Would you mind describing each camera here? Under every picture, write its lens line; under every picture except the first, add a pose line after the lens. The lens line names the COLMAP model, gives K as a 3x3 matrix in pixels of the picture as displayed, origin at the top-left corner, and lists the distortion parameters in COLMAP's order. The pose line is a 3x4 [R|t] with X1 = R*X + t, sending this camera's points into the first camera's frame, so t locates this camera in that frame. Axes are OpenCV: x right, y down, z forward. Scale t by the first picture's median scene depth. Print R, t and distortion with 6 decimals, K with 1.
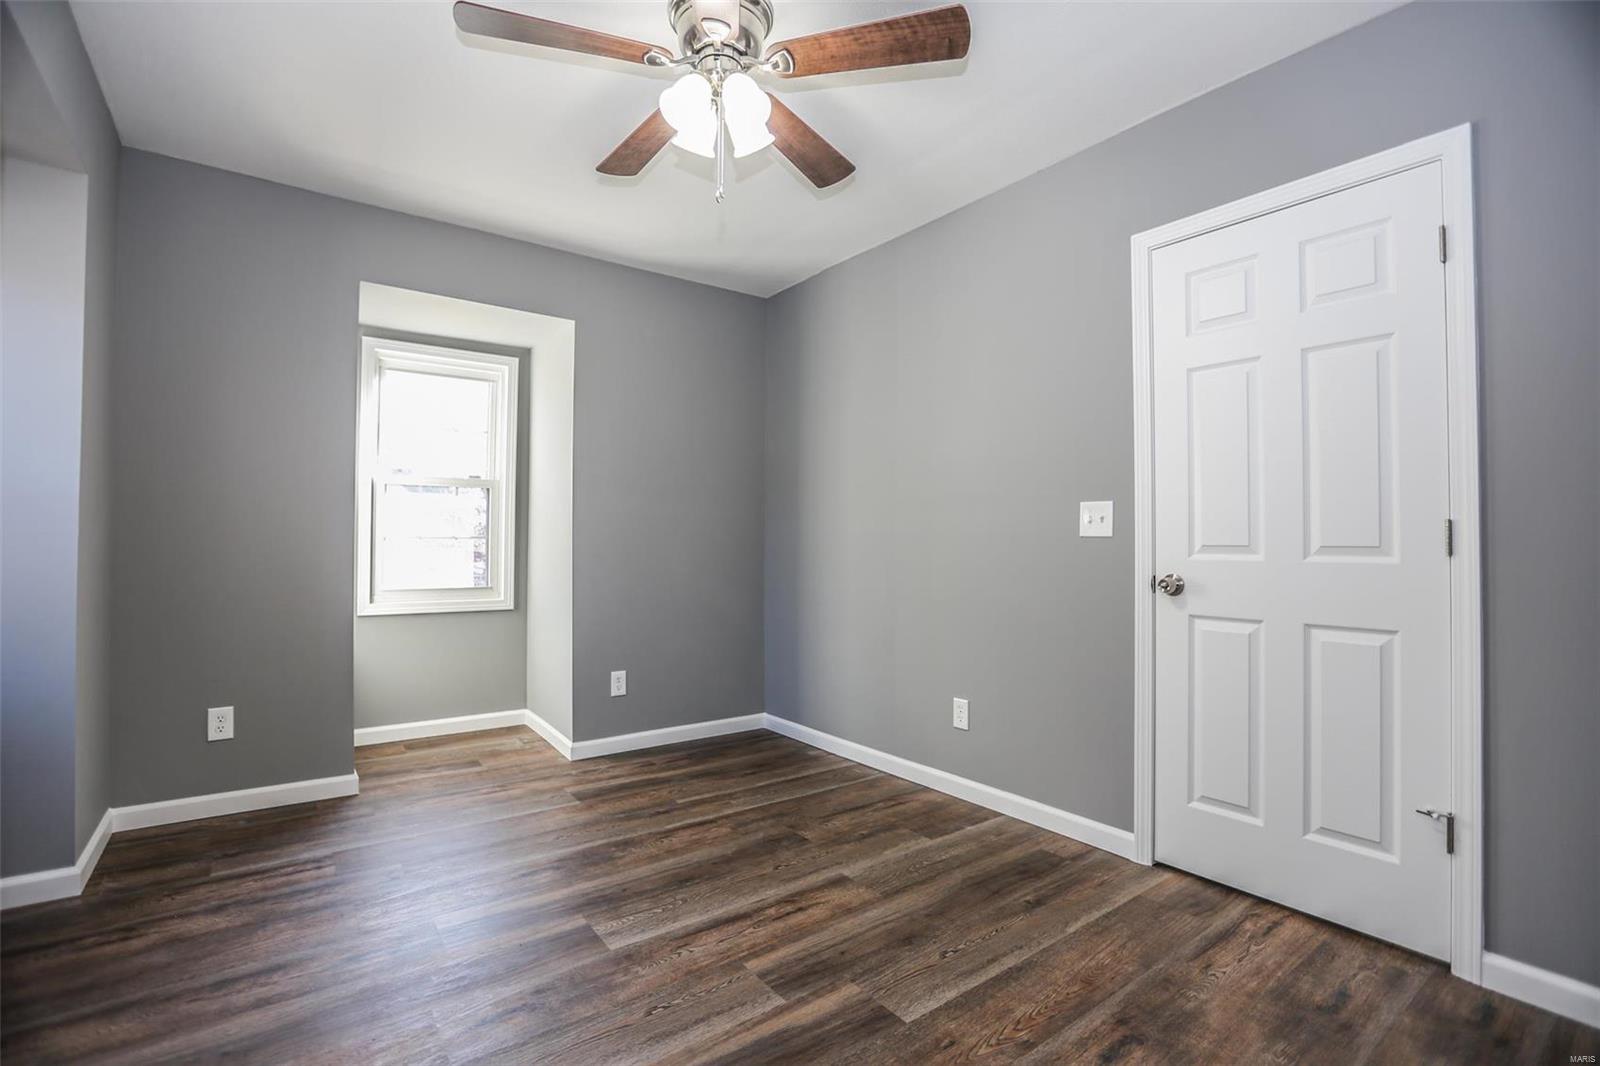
lens RADIAL K [[722.4, 0, 808.7], [0, 722.4, 525.4], [0, 0, 1]] dist [-0.039990, 0.019362]
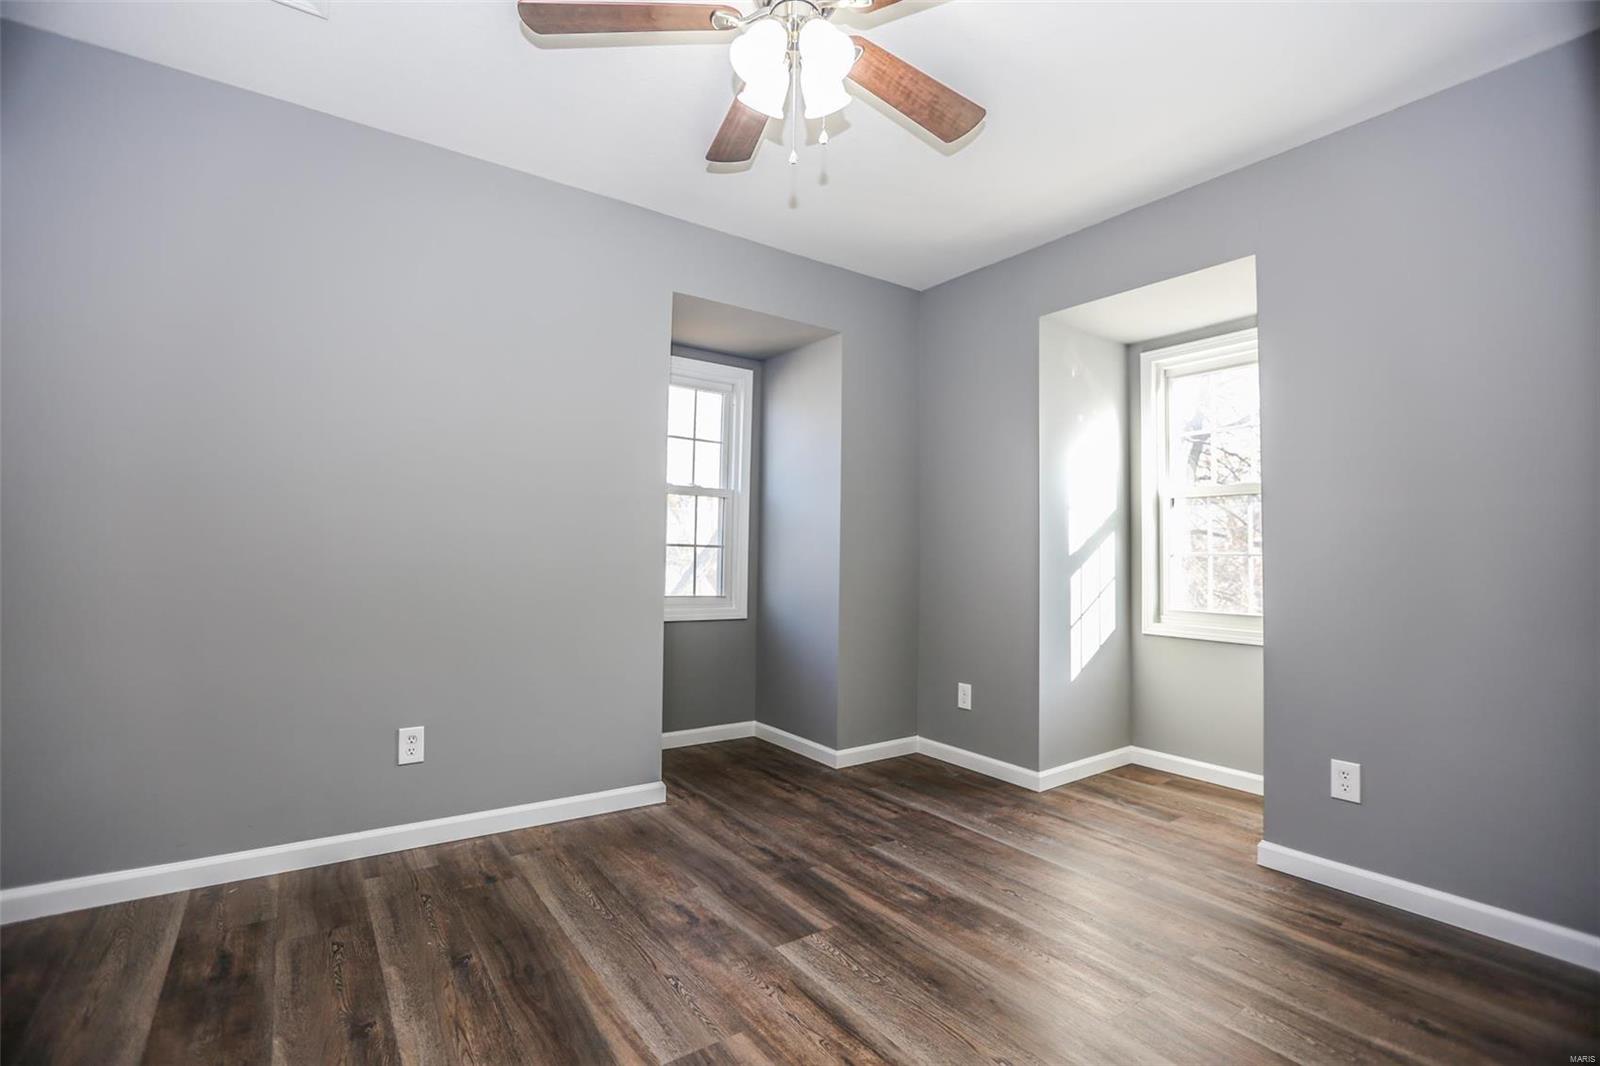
lens RADIAL K [[735.2, 0, 791.5], [0, 735.2, 528.0], [0, 0, 1]] dist [-0.052620, 0.021162]
pose [[-0.034651, -0.046368, -0.998323, 0.492008], [0.009238, 0.998866, -0.046714, 0.027381], [0.999357, -0.010841, -0.034183, 0.669163]]
